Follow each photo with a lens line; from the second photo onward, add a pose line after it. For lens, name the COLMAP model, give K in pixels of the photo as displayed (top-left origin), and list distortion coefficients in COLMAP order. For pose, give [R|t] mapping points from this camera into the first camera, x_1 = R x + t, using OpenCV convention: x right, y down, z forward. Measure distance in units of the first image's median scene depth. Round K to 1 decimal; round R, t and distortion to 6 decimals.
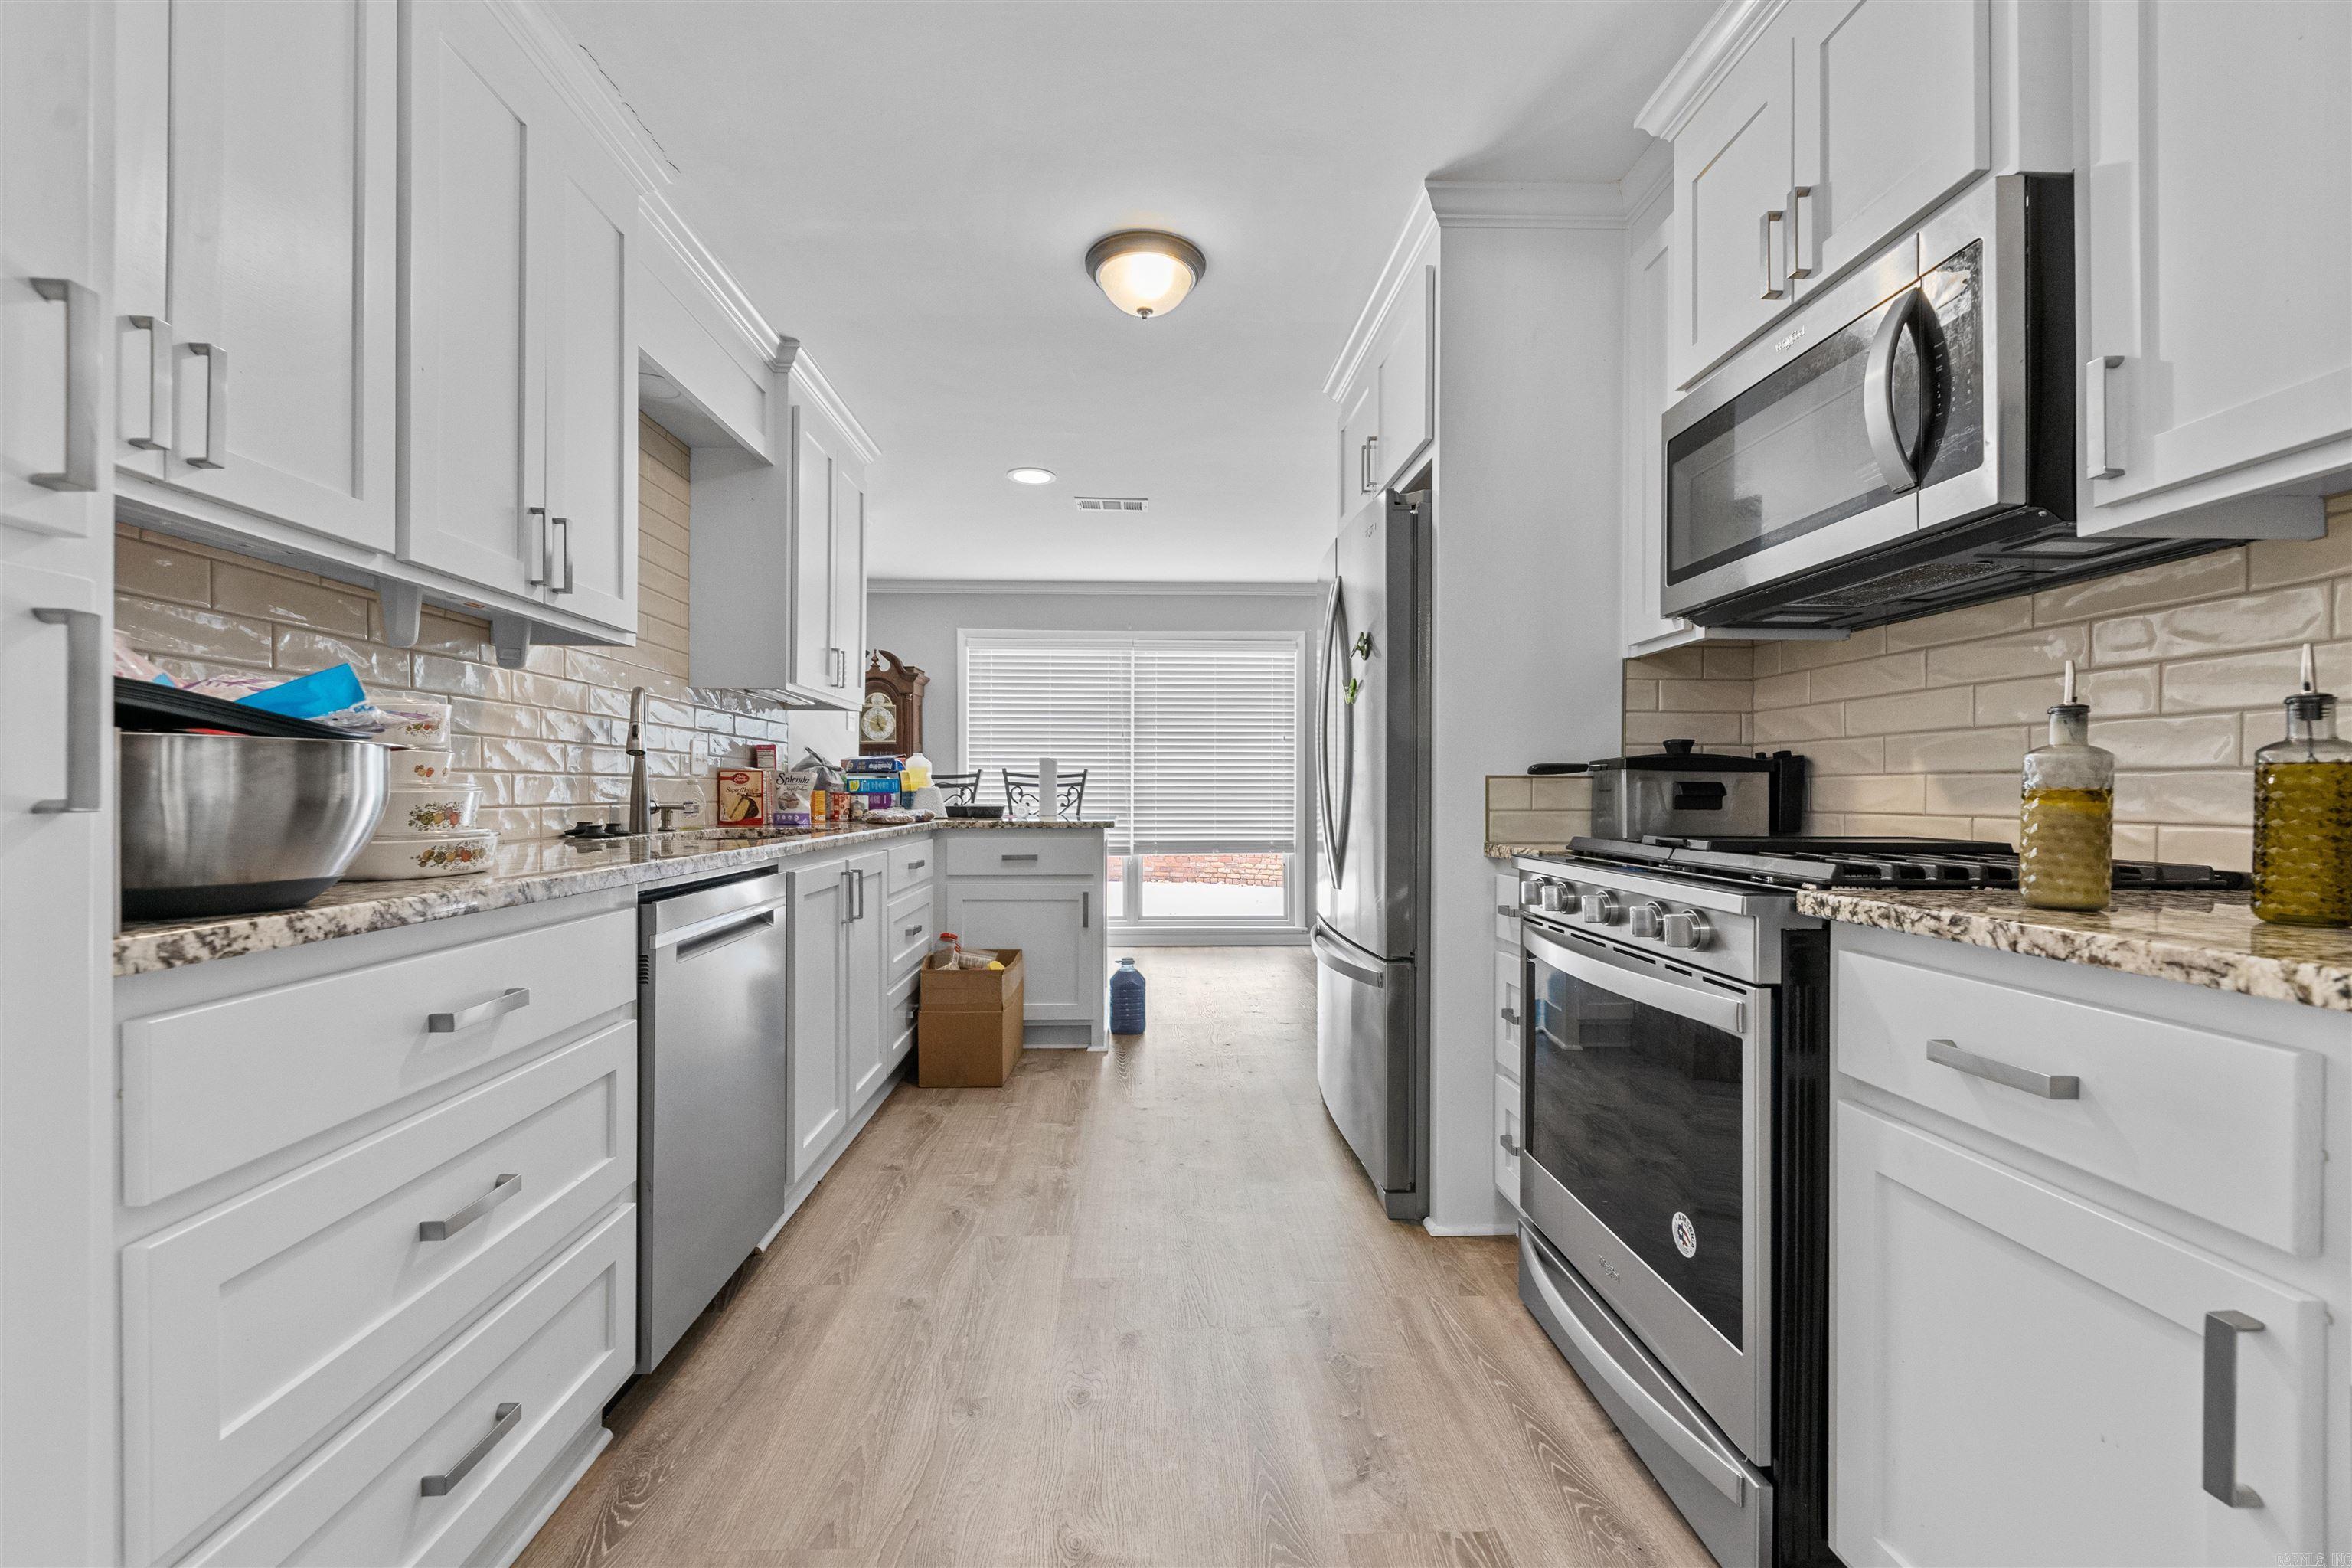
lens RADIAL K [[960.7, 0, 1136.2], [0, 960.7, 789.6], [0, 0, 1]] dist [0.002948, -0.001942]
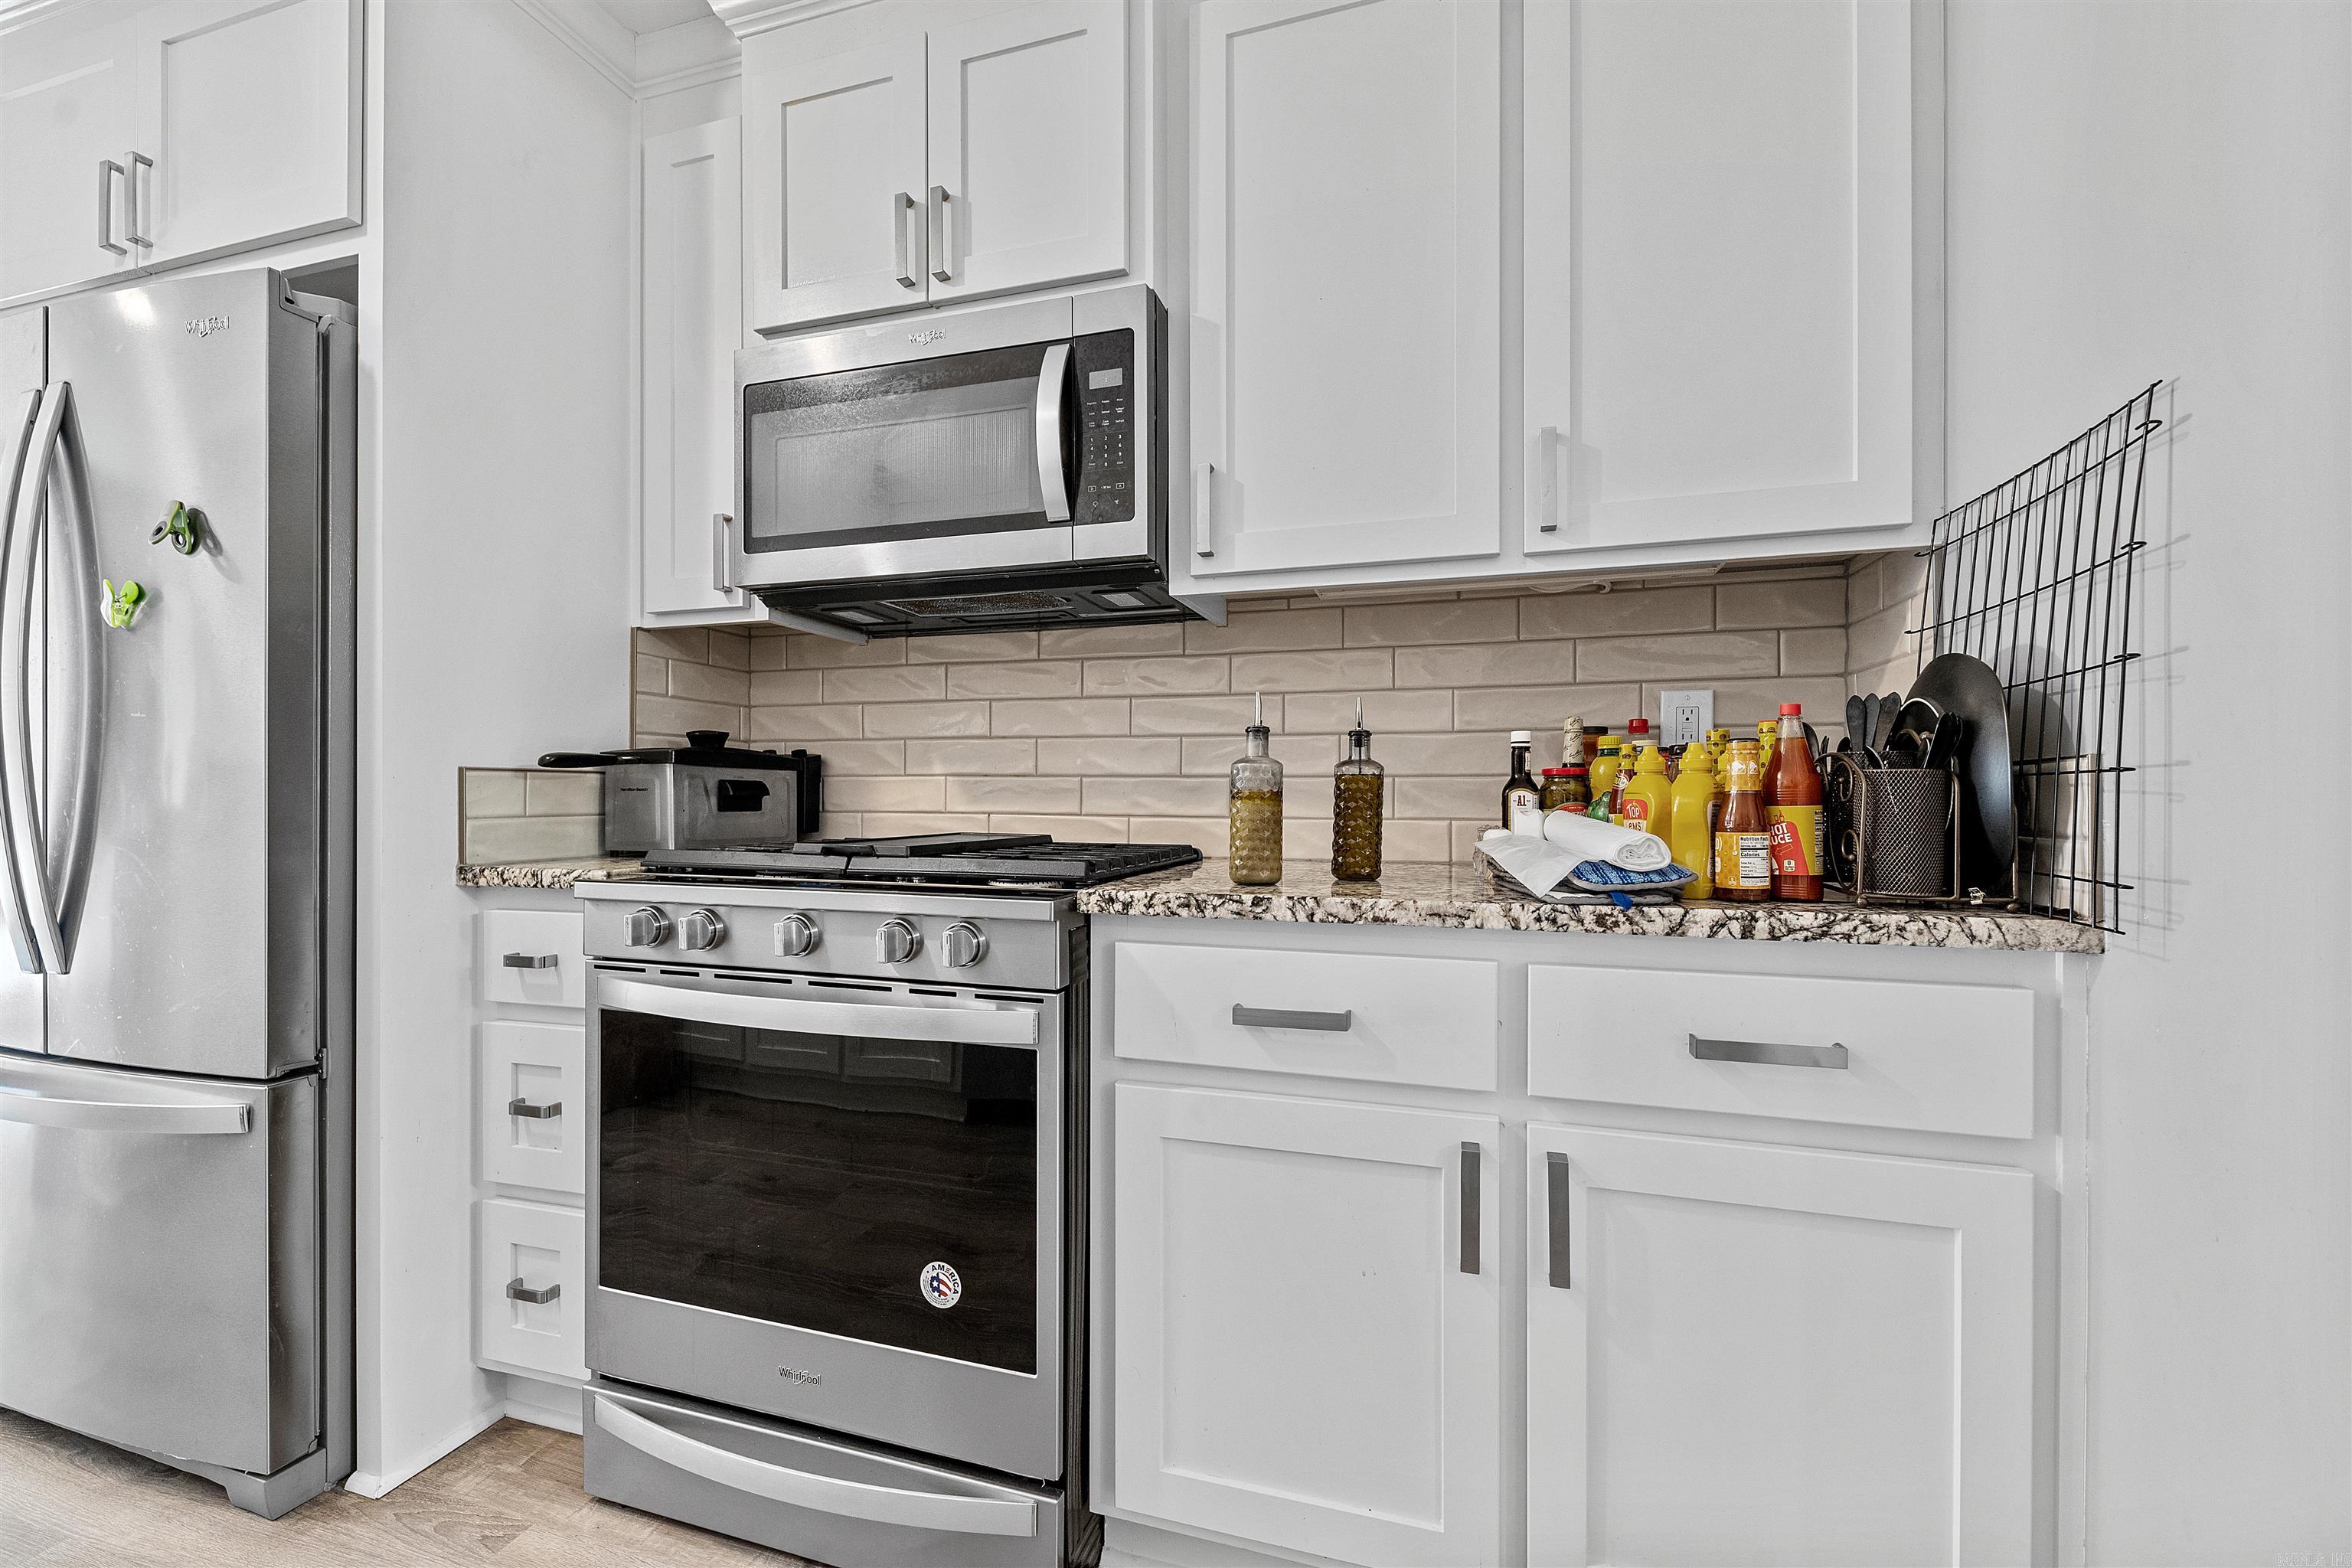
lens RADIAL K [[960.7, 0, 1172.1], [0, 960.7, 795.2], [0, 0, 1]] dist [0.002948, -0.001942]
pose [[0.300544, -0.004943, 0.953755, -0.217816], [-0.004029, 0.999971, 0.006452, -0.002014], [-0.953760, -0.005782, 0.300515, 0.518912]]
